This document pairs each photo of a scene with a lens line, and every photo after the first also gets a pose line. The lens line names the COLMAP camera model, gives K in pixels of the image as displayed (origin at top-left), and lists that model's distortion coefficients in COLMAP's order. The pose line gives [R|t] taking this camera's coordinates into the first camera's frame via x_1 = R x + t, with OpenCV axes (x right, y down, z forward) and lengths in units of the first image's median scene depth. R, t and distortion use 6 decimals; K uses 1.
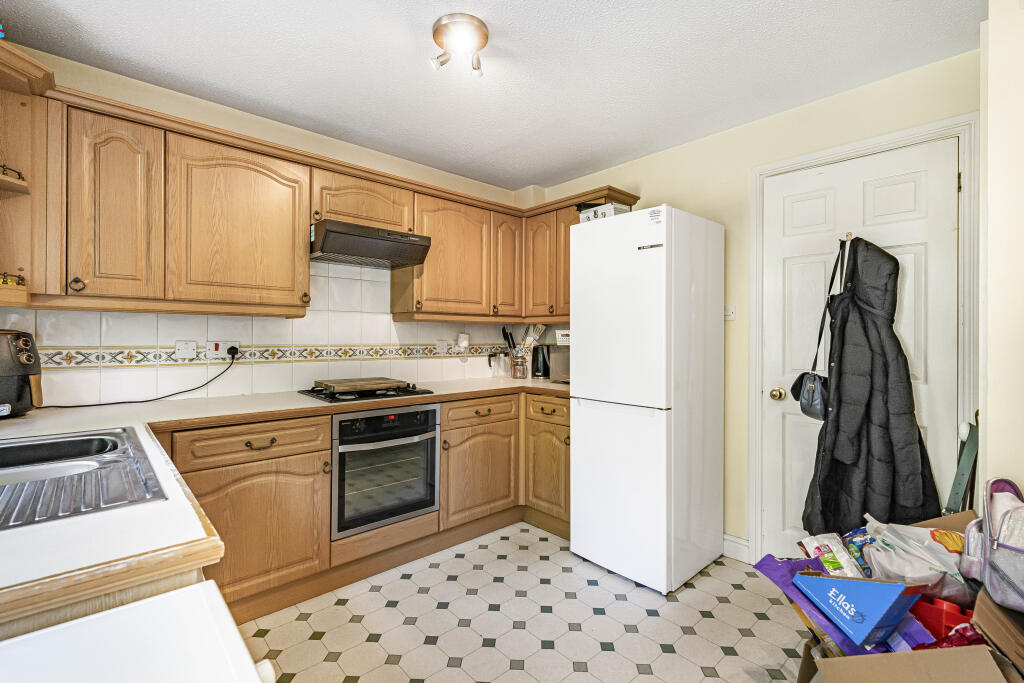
lens RADIAL K [[460.9, 0, 514.9], [0, 460.9, 339.7], [0, 0, 1]] dist [0.019155, -0.001155]
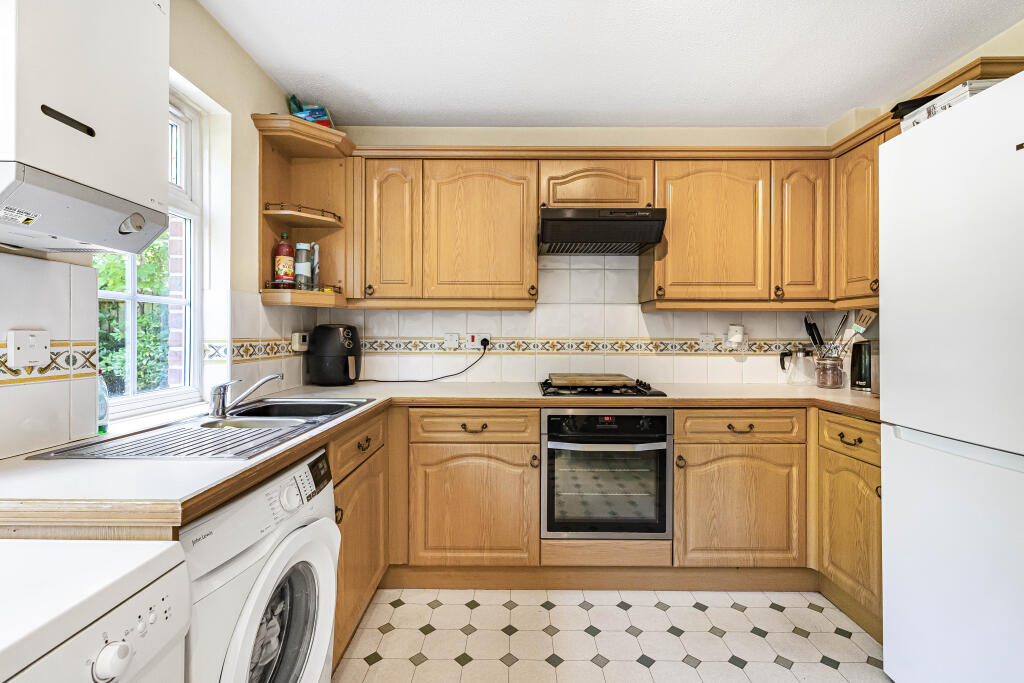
lens RADIAL K [[460.9, 0, 513.9], [0, 460.9, 337.0], [0, 0, 1]] dist [0.019155, -0.001155]
pose [[0.740987, -0.001041, -0.671518, 0.182281], [-0.003096, 0.999983, -0.004966, 0.015421], [0.671512, 0.005759, 0.740971, 0.207745]]
